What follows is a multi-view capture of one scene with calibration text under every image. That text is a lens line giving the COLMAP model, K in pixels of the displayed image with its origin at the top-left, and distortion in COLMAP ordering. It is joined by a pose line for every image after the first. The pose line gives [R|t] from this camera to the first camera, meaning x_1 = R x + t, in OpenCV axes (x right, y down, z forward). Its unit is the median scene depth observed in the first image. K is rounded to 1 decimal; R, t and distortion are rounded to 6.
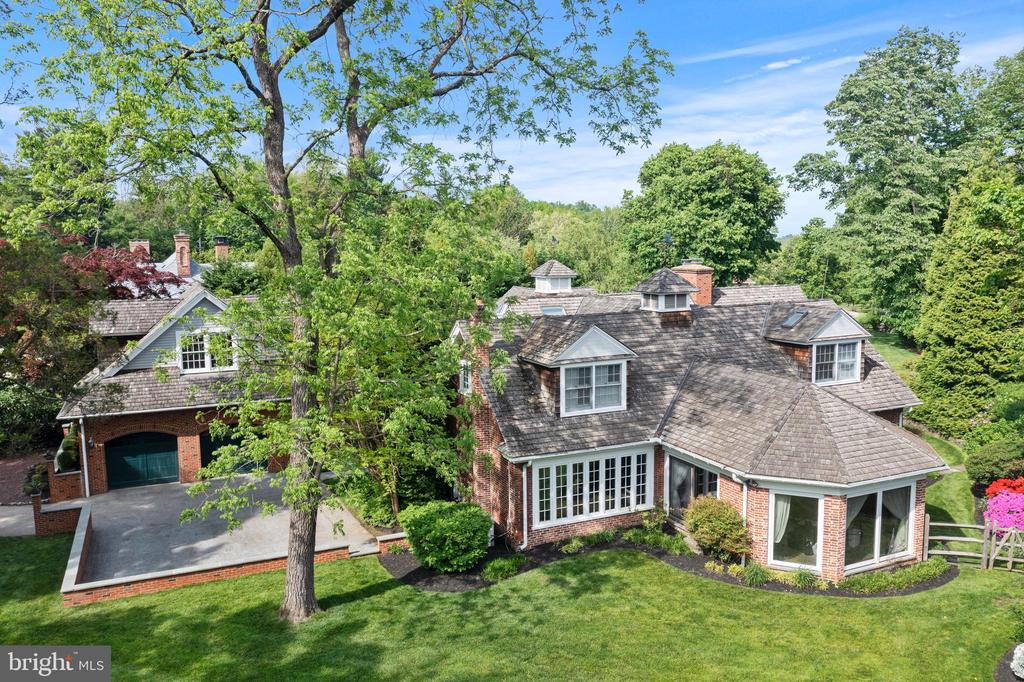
lens RADIAL K [[809.6, 0, 512.0], [0, 809.6, 341.0], [0, 0, 1]] dist [-0.003972, -0.002203]
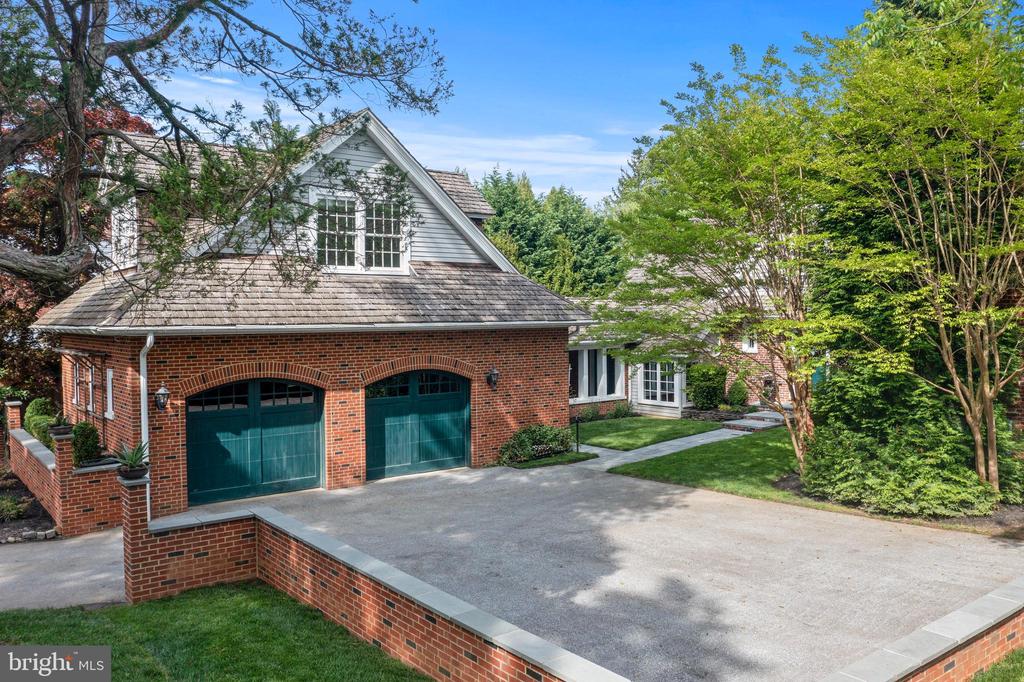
lens RADIAL K [[809.6, 0, 512.0], [0, 809.6, 341.0], [0, 0, 1]] dist [-0.003972, -0.002203]
pose [[0.973360, -0.005429, 0.229216, -0.423258], [0.026706, 0.995600, -0.089824, 0.137296], [-0.227720, 0.093552, 0.969222, 0.509529]]
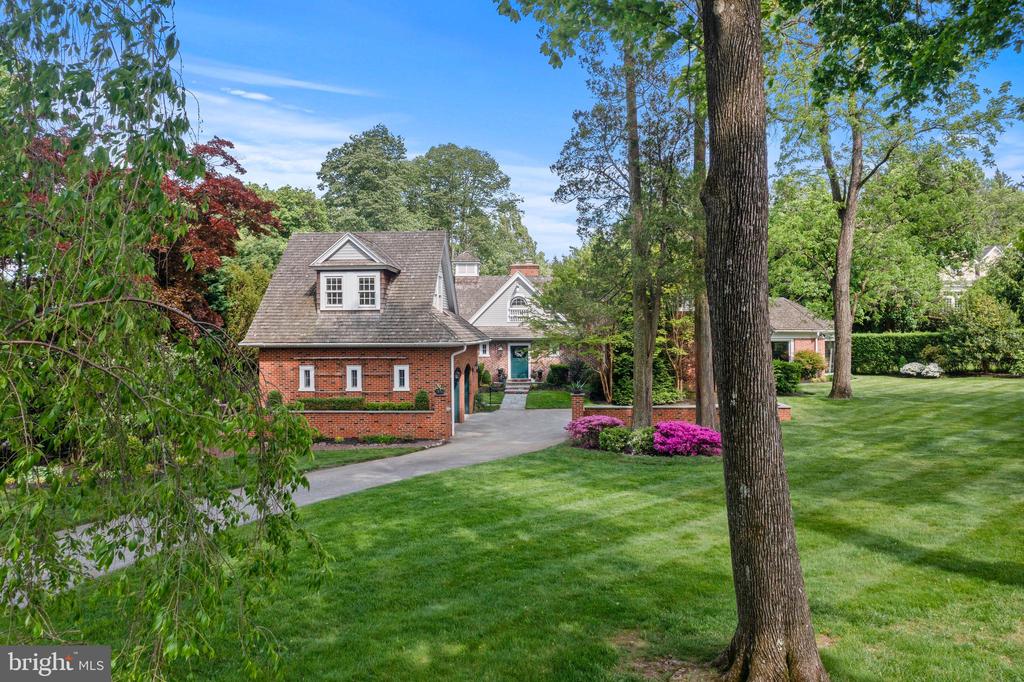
lens RADIAL K [[809.6, 0, 512.0], [0, 809.6, 341.0], [0, 0, 1]] dist [-0.003972, -0.002203]
pose [[0.467085, -0.001164, 0.884211, -1.283561], [0.105862, 0.992880, -0.054614, 0.141477], [-0.877852, 0.119113, 0.463883, 0.490580]]
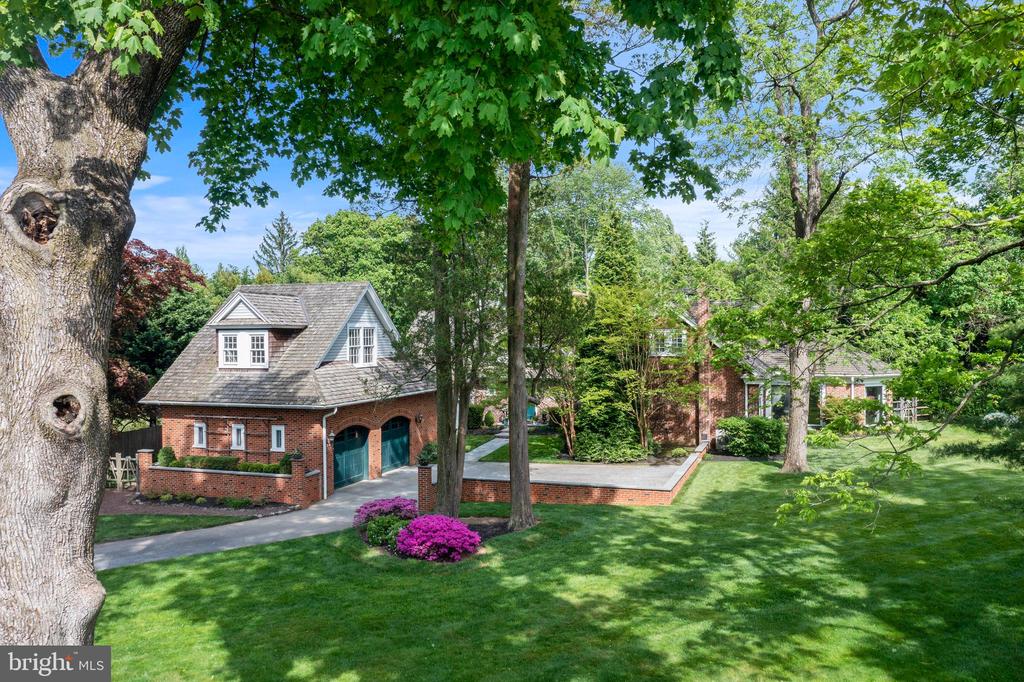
lens RADIAL K [[809.6, 0, 512.0], [0, 809.6, 341.0], [0, 0, 1]] dist [-0.003972, -0.002203]
pose [[0.697329, 0.000230, 0.716751, -1.006383], [0.084986, 0.992919, -0.083002, 0.109307], [-0.711695, 0.118793, 0.692372, 0.201544]]
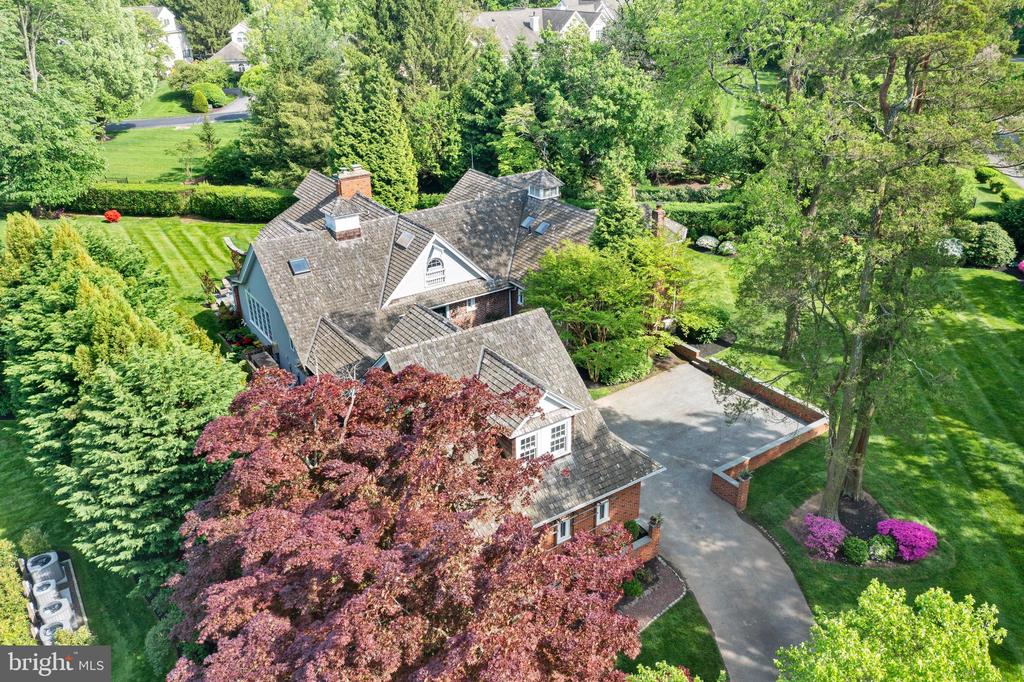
lens RADIAL K [[809.6, 0, 512.0], [0, 809.6, 341.0], [0, 0, 1]] dist [-0.003972, -0.002203]
pose [[-0.162762, -0.410357, 0.897282, -1.248211], [0.134118, 0.891767, 0.432163, -0.445282], [-0.977507, 0.190682, -0.090109, 1.164342]]
